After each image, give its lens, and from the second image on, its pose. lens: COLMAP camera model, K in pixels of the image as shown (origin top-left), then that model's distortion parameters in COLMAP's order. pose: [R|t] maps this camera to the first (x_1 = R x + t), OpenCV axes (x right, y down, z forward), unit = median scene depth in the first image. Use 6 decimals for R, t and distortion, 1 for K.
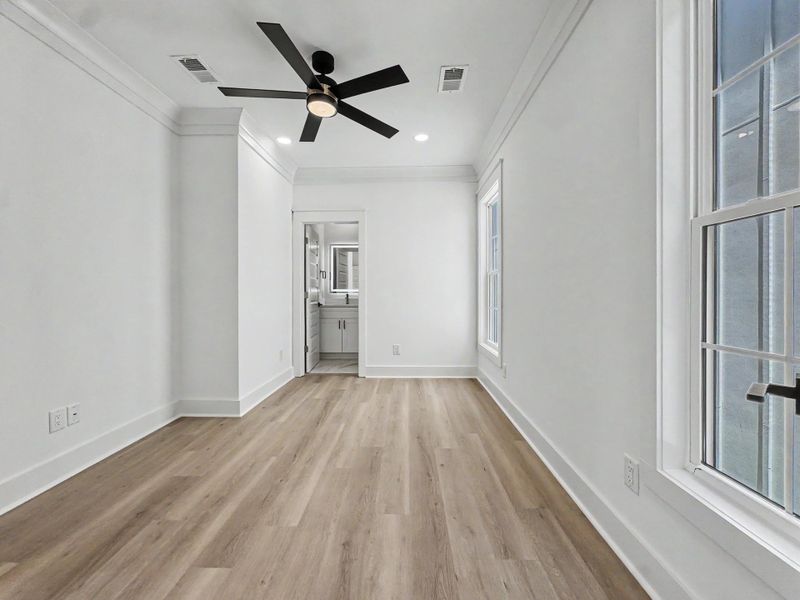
lens RADIAL K [[327.0, 0, 399.8], [0, 327.0, 294.4], [0, 0, 1]] dist [-0.000894, 0.000087]
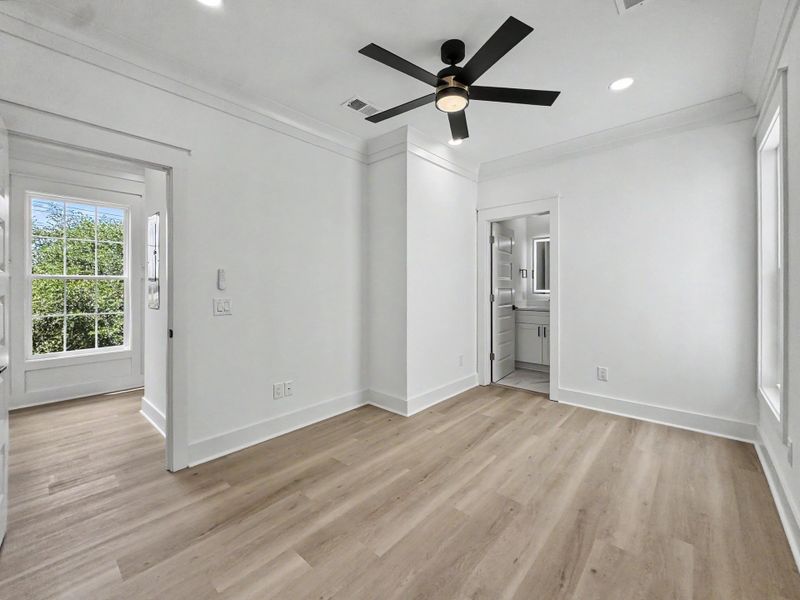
lens RADIAL K [[336.2, 0, 402.2], [0, 336.2, 285.5], [0, 0, 1]] dist [-0.001619, 0.000026]
pose [[0.758499, -0.000329, -0.651674, 0.209461], [-0.000628, 0.999999, -0.001236, -0.048822], [0.651674, 0.001347, 0.758498, 0.161034]]
